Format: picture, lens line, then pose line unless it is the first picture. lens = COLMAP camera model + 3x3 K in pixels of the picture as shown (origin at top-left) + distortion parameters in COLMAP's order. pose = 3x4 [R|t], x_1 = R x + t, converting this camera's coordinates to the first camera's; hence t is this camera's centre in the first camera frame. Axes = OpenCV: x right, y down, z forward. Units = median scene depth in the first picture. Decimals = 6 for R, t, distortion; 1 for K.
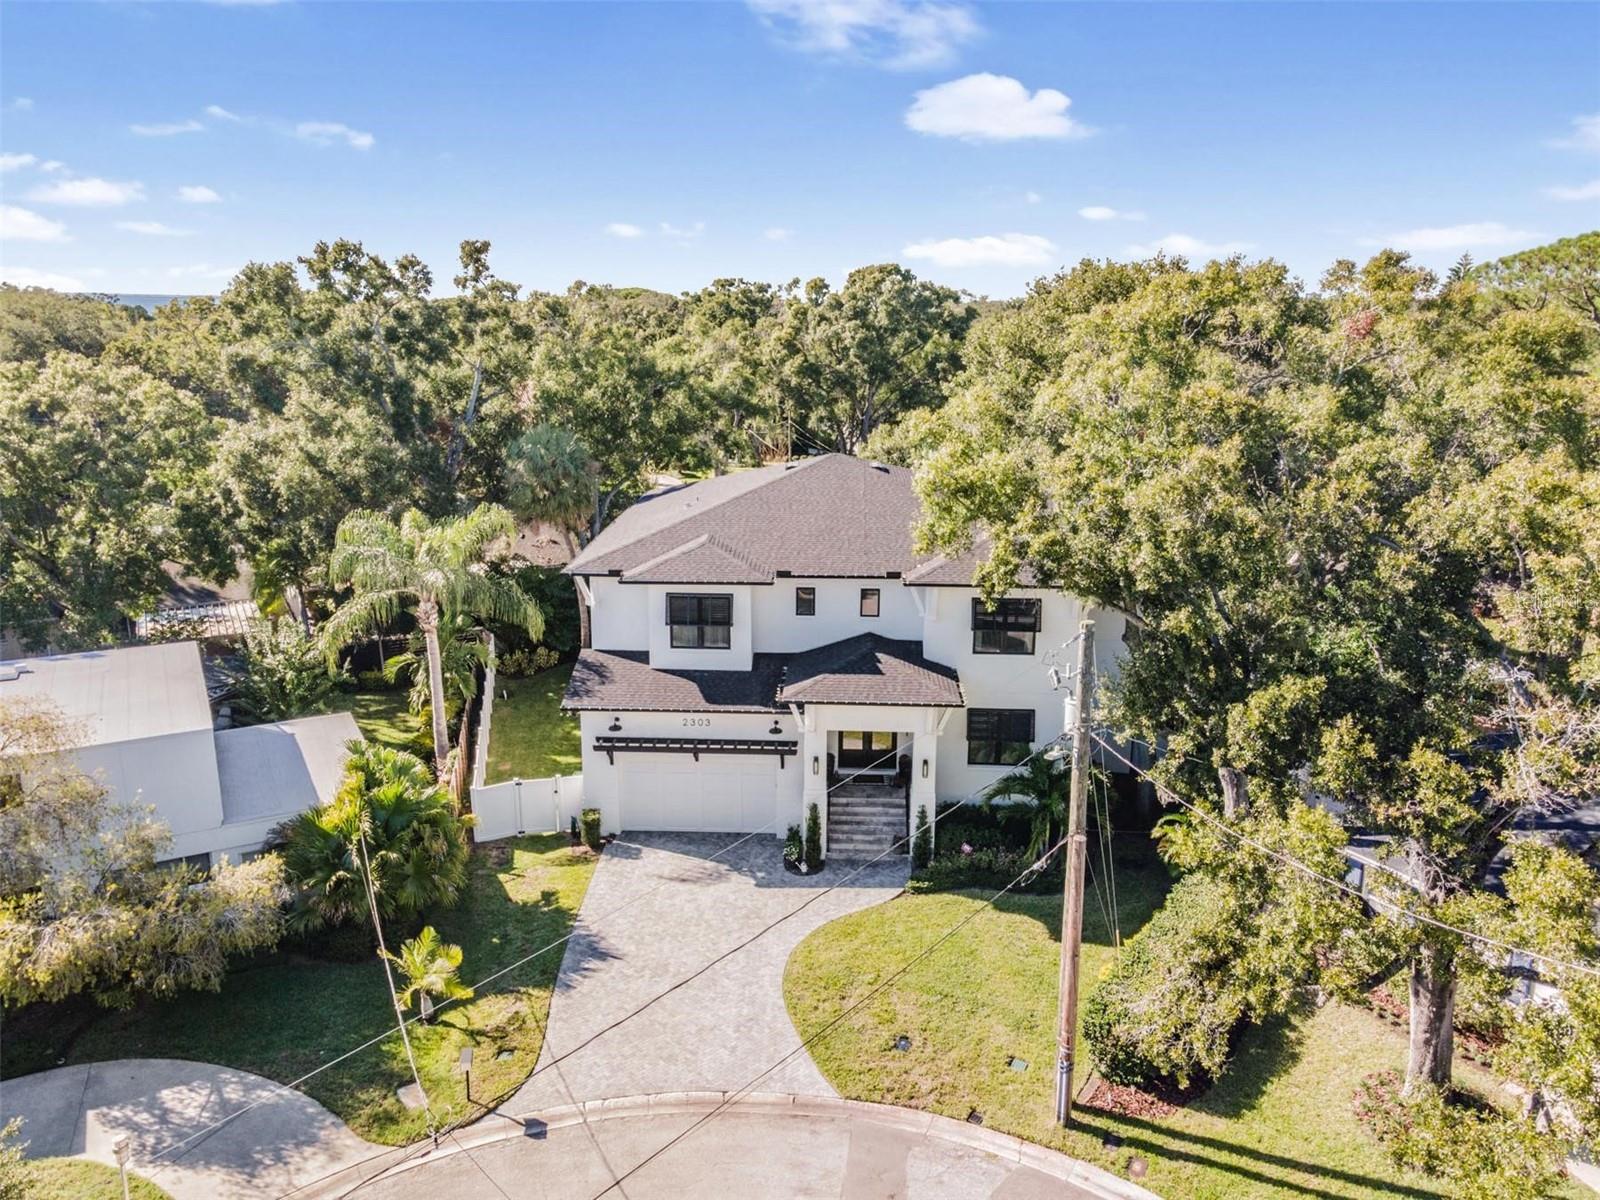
lens RADIAL K [[1093.3, 0, 800.0], [0, 1093.3, 600.0], [0, 0, 1]] dist [0.050087, 0.001670]
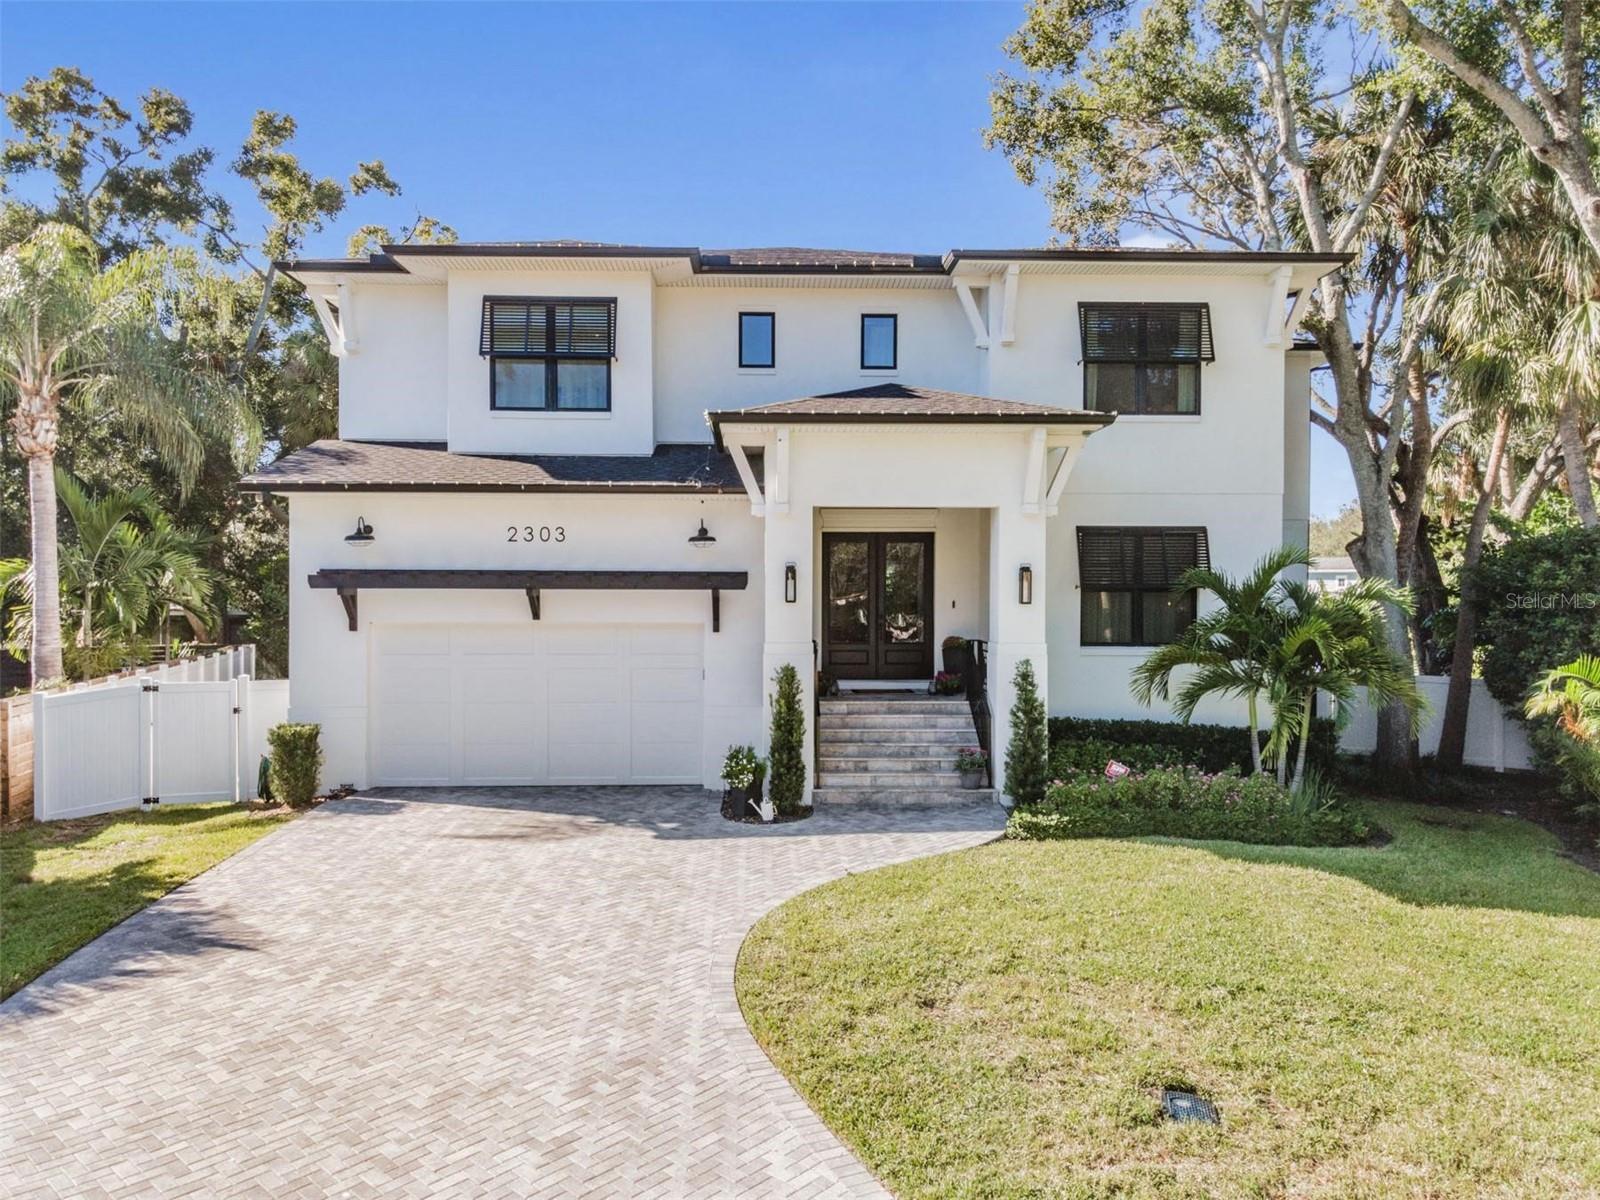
lens RADIAL K [[1116.0, 0, 789.6], [0, 1116.0, 593.5], [0, 0, 1]] dist [0.046645, 0.005312]
pose [[0.997551, -0.004968, 0.069762, -0.018074], [0.020747, 0.973594, -0.227340, 0.253644], [-0.066791, 0.228231, 0.971313, 0.524181]]
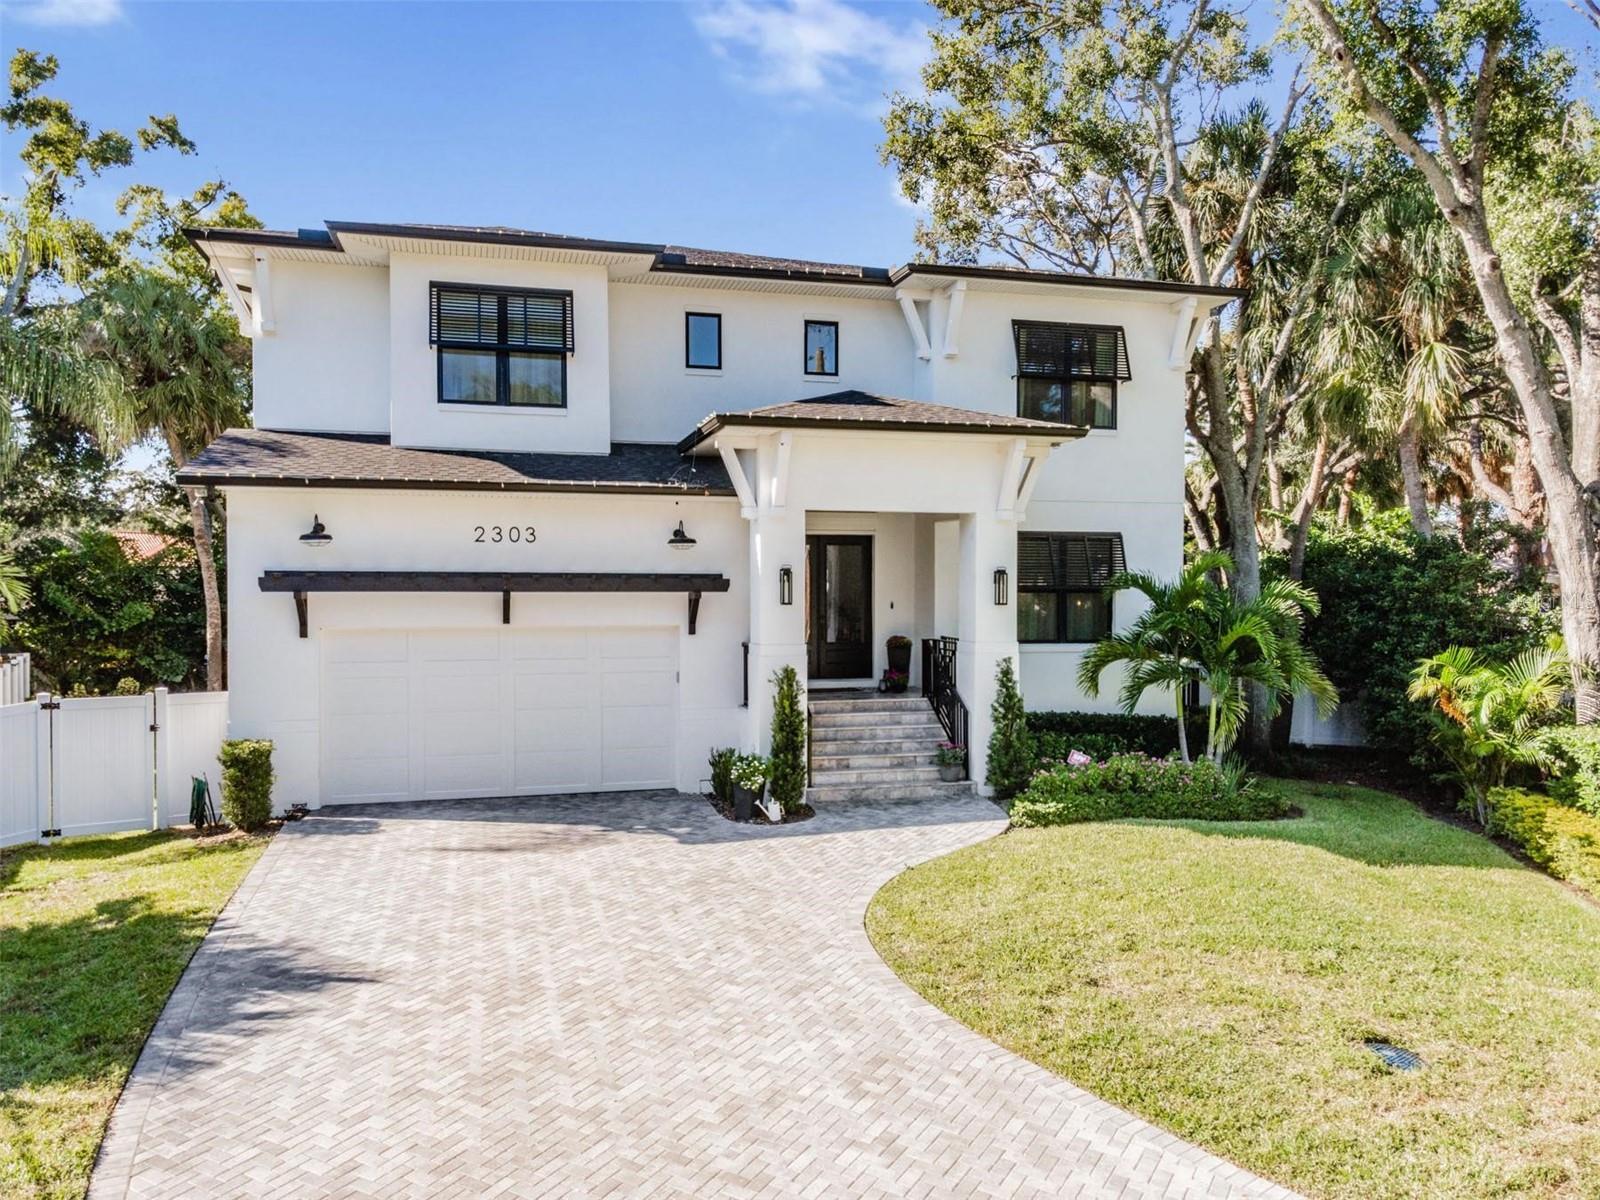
lens RADIAL K [[1114.2, 0, 777.1], [0, 1114.2, 600.4], [0, 0, 1]] dist [0.047044, 0.003252]
pose [[0.958685, -0.010138, 0.284288, -0.119997], [0.072465, 0.975100, -0.209594, 0.248080], [-0.275084, 0.221535, 0.935548, 0.537748]]
